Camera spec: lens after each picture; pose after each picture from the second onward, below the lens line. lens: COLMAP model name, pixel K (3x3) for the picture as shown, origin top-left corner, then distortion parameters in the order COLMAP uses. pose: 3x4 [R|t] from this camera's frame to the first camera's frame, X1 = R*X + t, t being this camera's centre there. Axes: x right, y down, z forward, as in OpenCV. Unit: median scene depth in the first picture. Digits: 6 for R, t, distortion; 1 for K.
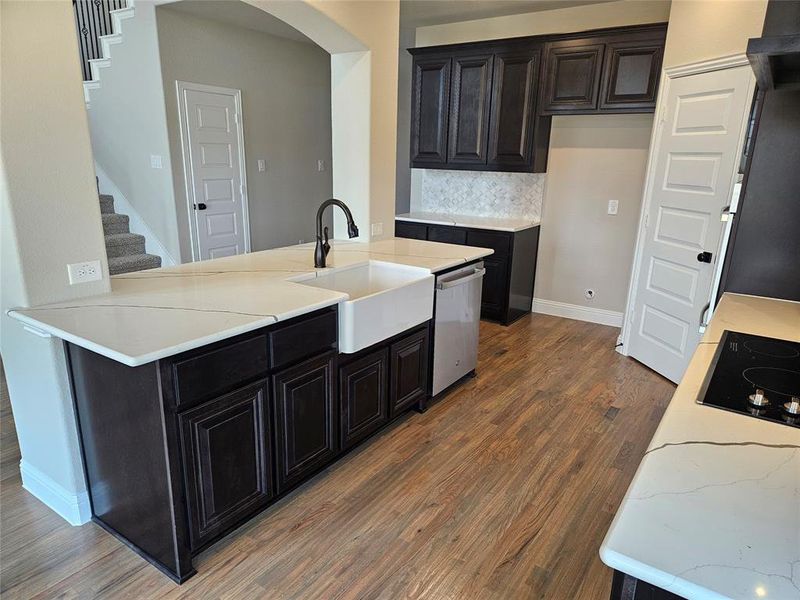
lens RADIAL K [[538.5, 0, 398.8], [0, 538.5, 306.4], [0, 0, 1]] dist [0.089690, -0.085275]
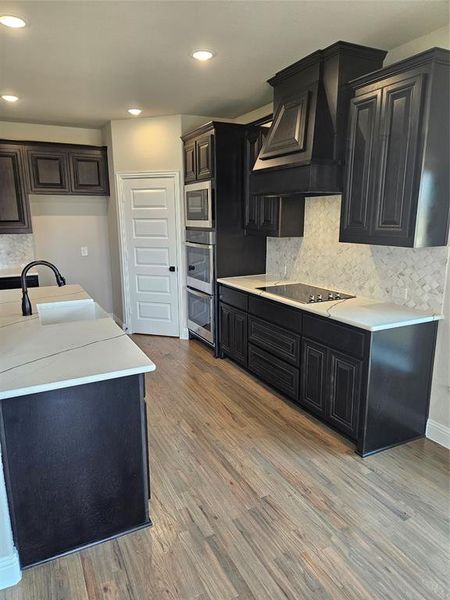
lens RADIAL K [[403.9, 0, 216.5], [0, 403.9, 298.2], [0, 0, 1]] dist [0.089690, -0.085275]
pose [[0.489134, -0.204051, 0.848004, -0.522956], [0.260682, 0.962011, 0.081121, -0.052521], [-0.832342, 0.181381, 0.523744, 0.086398]]
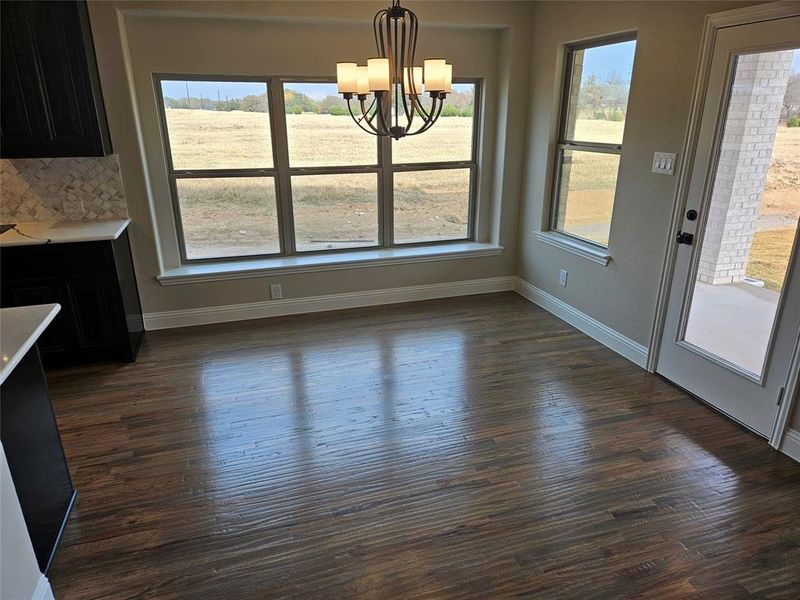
lens RADIAL K [[538.5, 0, 398.8], [0, 538.5, 306.4], [0, 0, 1]] dist [0.089690, -0.085275]
pose [[-0.787019, -0.225213, 0.574352, -0.763513], [0.160334, 0.824327, 0.542935, -0.199735], [-0.595729, 0.519389, -0.612652, 0.524372]]
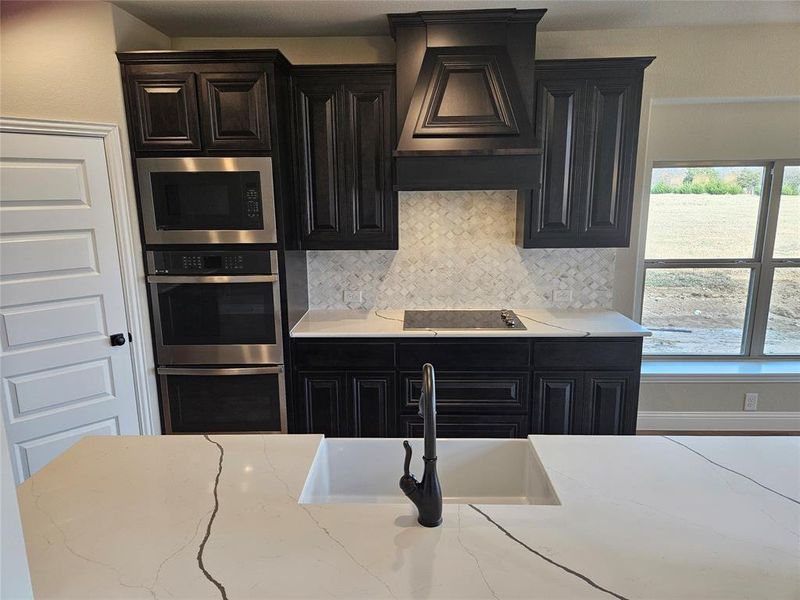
lens RADIAL K [[538.5, 0, 398.8], [0, 538.5, 306.4], [0, 0, 1]] dist [0.089690, -0.085275]
pose [[-0.543557, -0.190483, 0.817473, -0.346444], [0.231834, 0.901955, 0.364320, -0.295118], [-0.806721, 0.387547, -0.446104, 0.821099]]
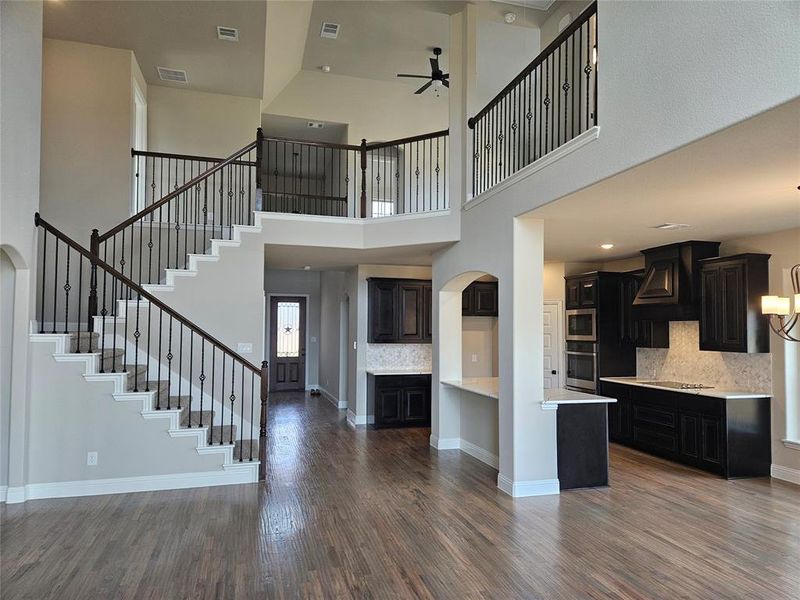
lens RADIAL K [[538.5, 0, 398.8], [0, 538.5, 306.4], [0, 0, 1]] dist [0.089690, -0.085275]
pose [[0.635224, 0.015645, 0.772169, -1.544761], [0.219781, 0.954797, -0.200148, -0.027527], [-0.740396, 0.296847, 0.603072, -0.080324]]
